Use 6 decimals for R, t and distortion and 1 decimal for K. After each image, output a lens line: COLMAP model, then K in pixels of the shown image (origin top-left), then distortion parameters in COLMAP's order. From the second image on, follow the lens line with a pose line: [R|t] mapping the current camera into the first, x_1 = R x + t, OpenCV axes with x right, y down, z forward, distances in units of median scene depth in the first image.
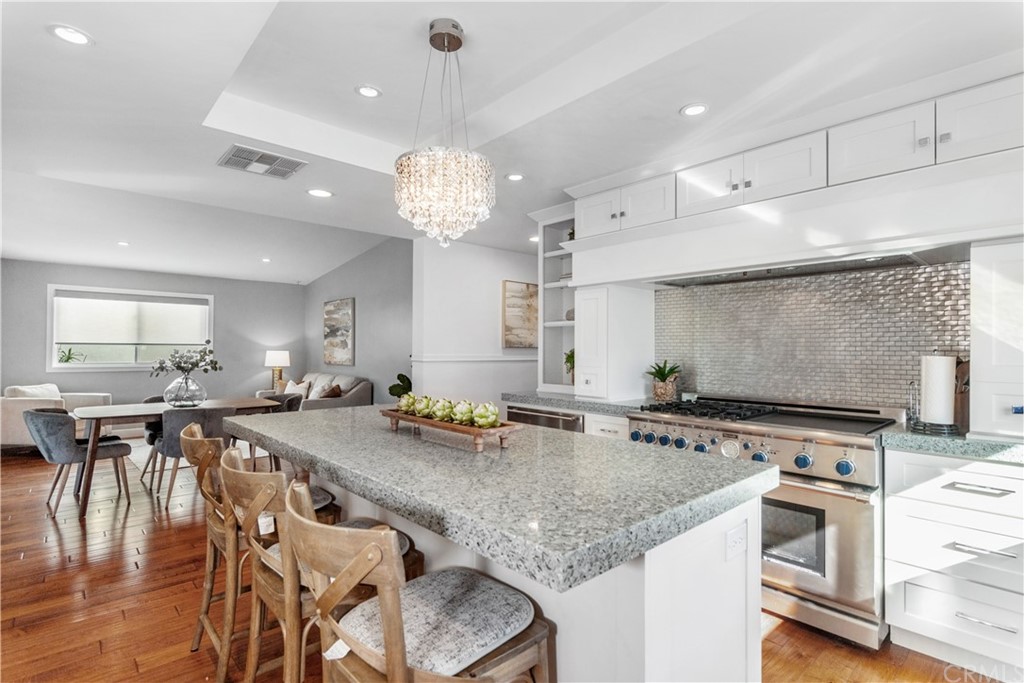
lens RADIAL K [[496.1, 0, 508.3], [0, 496.1, 349.2], [0, 0, 1]] dist [0.001260, -0.000032]
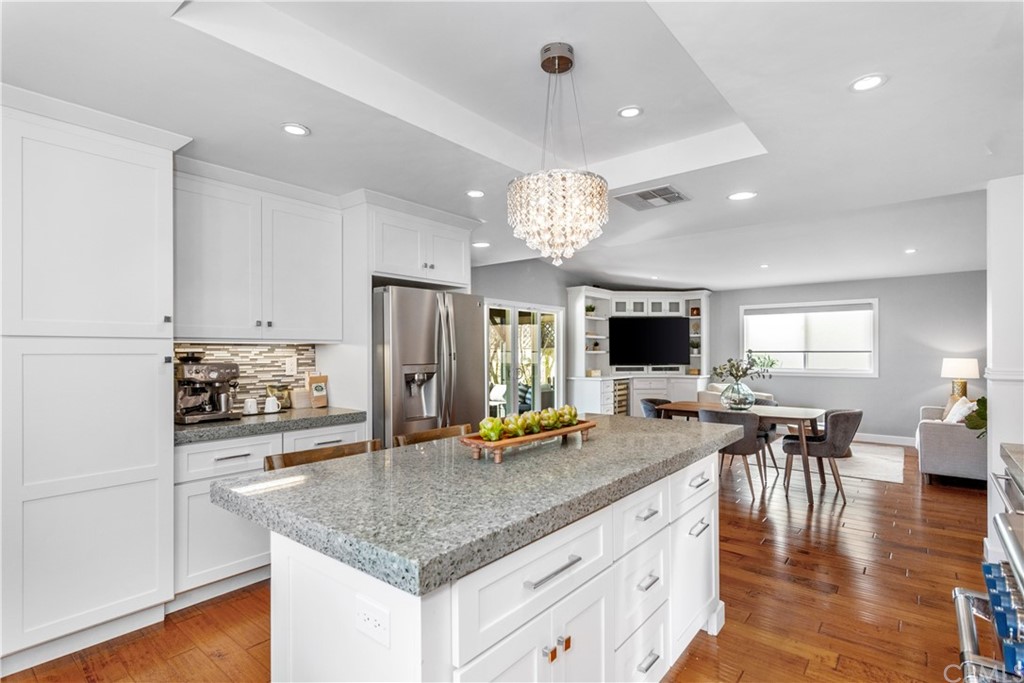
lens RADIAL K [[496.1, 0, 508.3], [0, 496.1, 349.2], [0, 0, 1]] dist [0.001260, -0.000032]
pose [[0.134216, -0.012859, -0.990869, 0.244059], [0.002403, 0.999917, -0.012651, -0.003652], [0.990949, -0.000683, 0.134236, 0.209302]]
